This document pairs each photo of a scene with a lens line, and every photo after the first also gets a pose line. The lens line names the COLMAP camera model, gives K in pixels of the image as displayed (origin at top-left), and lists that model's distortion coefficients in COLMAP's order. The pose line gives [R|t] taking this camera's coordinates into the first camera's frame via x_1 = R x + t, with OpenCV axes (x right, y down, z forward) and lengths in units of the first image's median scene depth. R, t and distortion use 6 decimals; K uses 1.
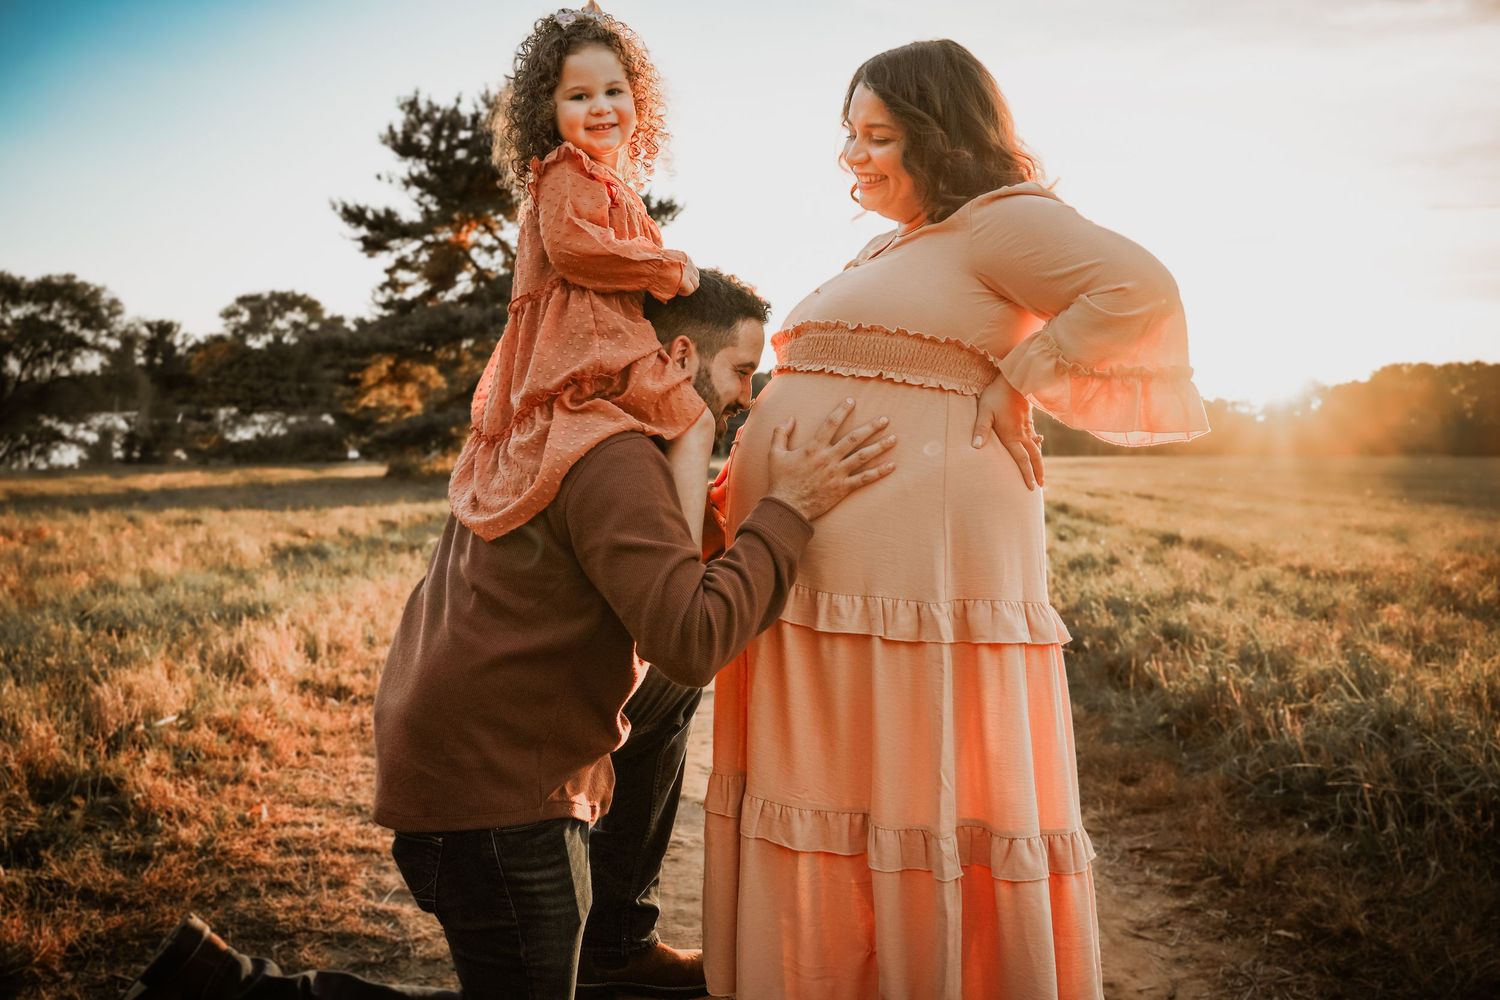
lens RADIAL K [[1516.6, 0, 751.3], [0, 1516.6, 503.9], [0, 0, 1]] dist [0.026341, 0.000000]
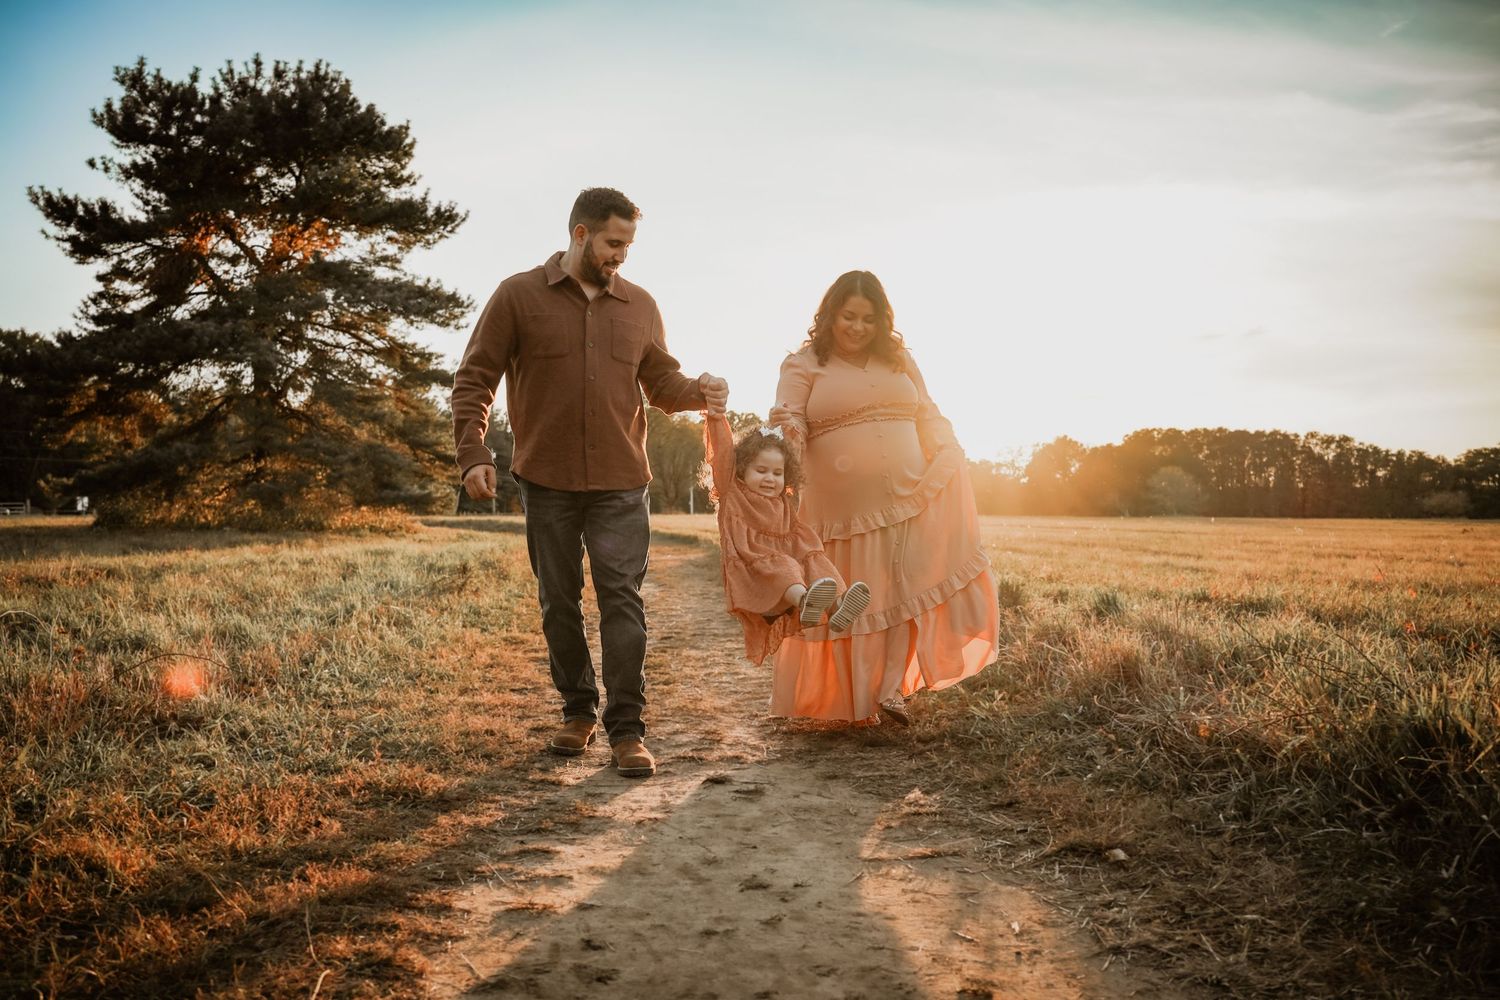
lens RADIAL K [[1516.6, 0, 752.8], [0, 1516.6, 488.4], [0, 0, 1]] dist [0.026341, 0.000000]
pose [[0.988515, 0.009251, 0.150837, -0.012305], [-0.001910, 0.998810, -0.048739, 0.001218], [-0.151108, 0.047891, 0.987356, 0.128809]]
